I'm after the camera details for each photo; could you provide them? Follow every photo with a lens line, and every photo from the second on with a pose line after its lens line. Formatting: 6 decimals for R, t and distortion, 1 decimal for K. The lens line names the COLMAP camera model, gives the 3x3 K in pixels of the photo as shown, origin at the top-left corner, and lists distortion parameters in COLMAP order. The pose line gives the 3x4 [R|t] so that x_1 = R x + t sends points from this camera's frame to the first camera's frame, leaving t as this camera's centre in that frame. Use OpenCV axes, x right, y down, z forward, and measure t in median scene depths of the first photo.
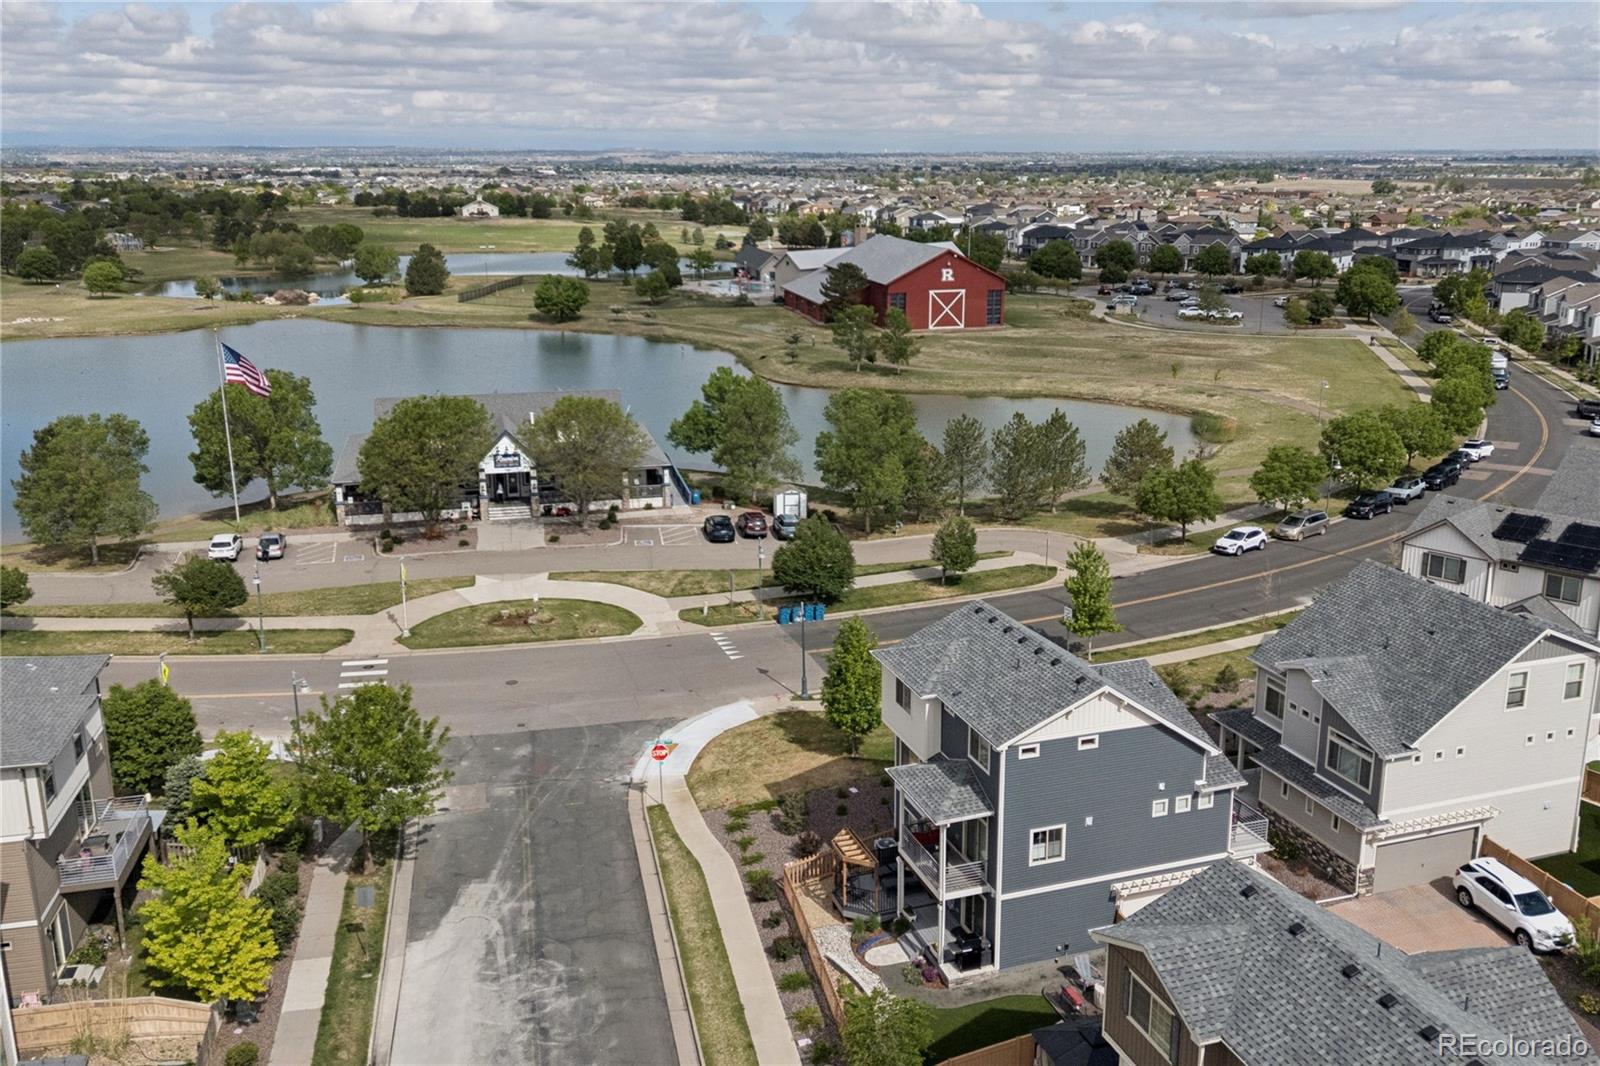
lens RADIAL K [[1441.0, 0, 798.7], [0, 1441.0, 529.7], [0, 0, 1]] dist [0.068750, -0.068241]
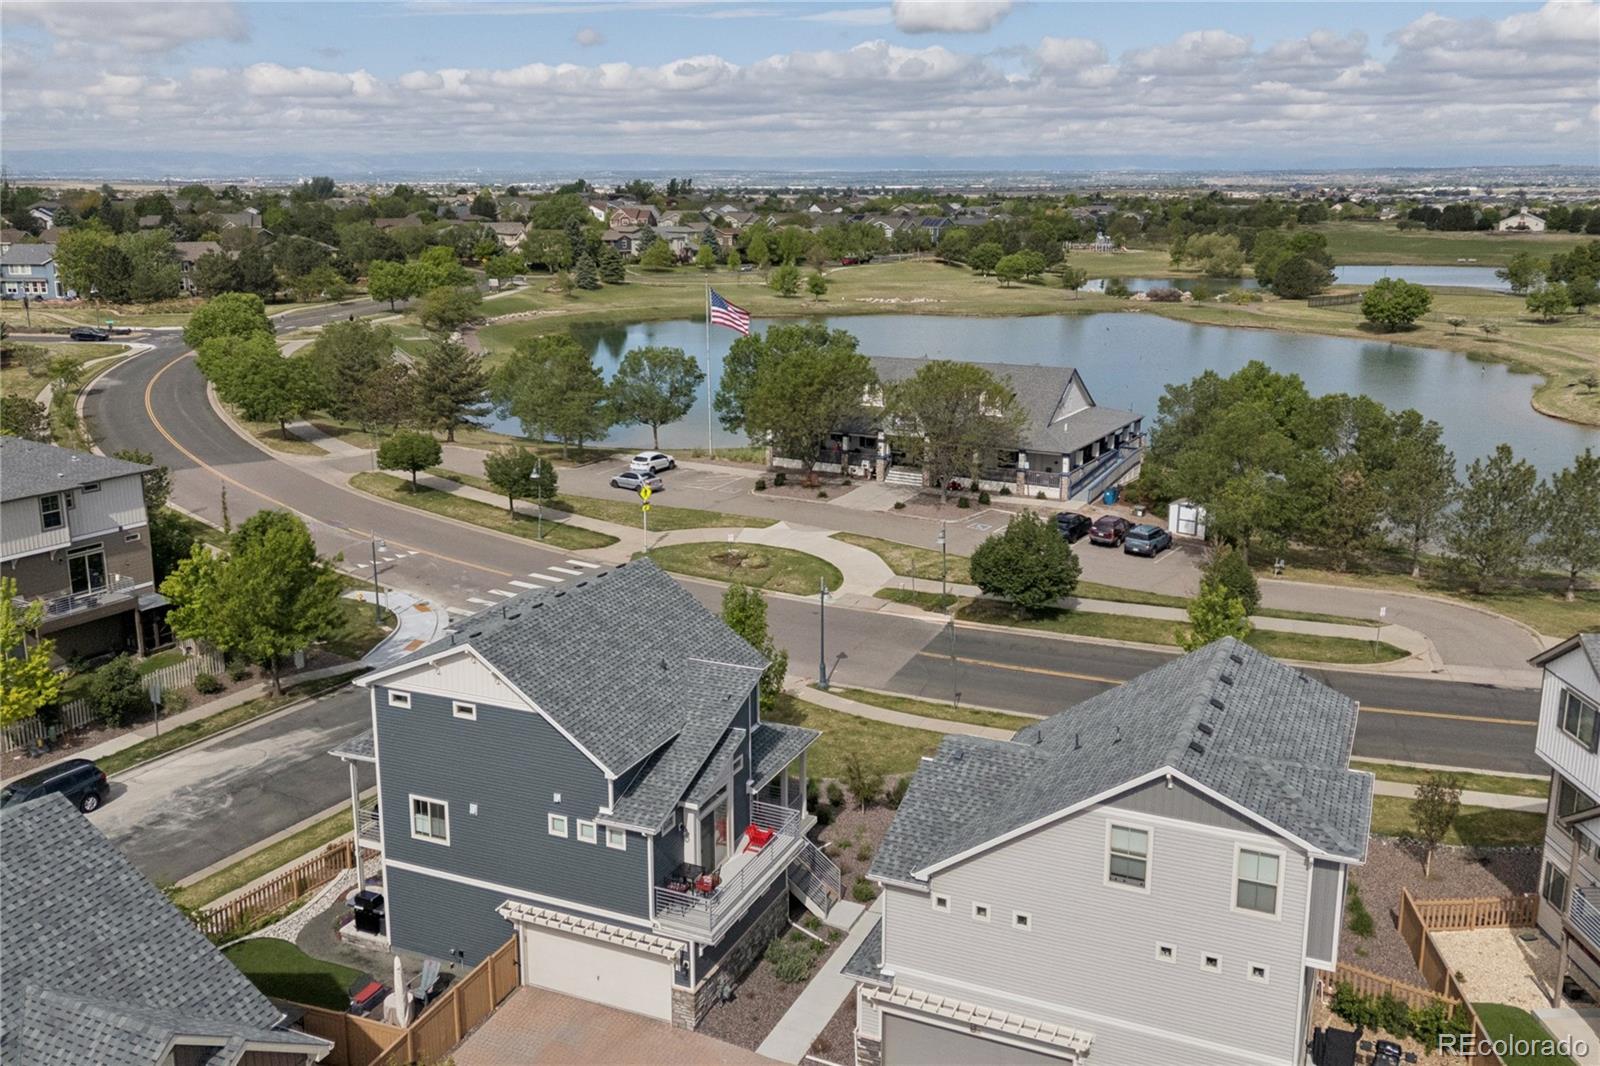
lens RADIAL K [[1441.0, 0, 797.9], [0, 1441.0, 533.8], [0, 0, 1]] dist [0.068750, -0.068241]
pose [[0.701145, 0.167554, -0.693052, 0.313548], [-0.180255, 0.982077, 0.055070, -0.011158], [0.689857, 0.086314, 0.718781, 0.187133]]
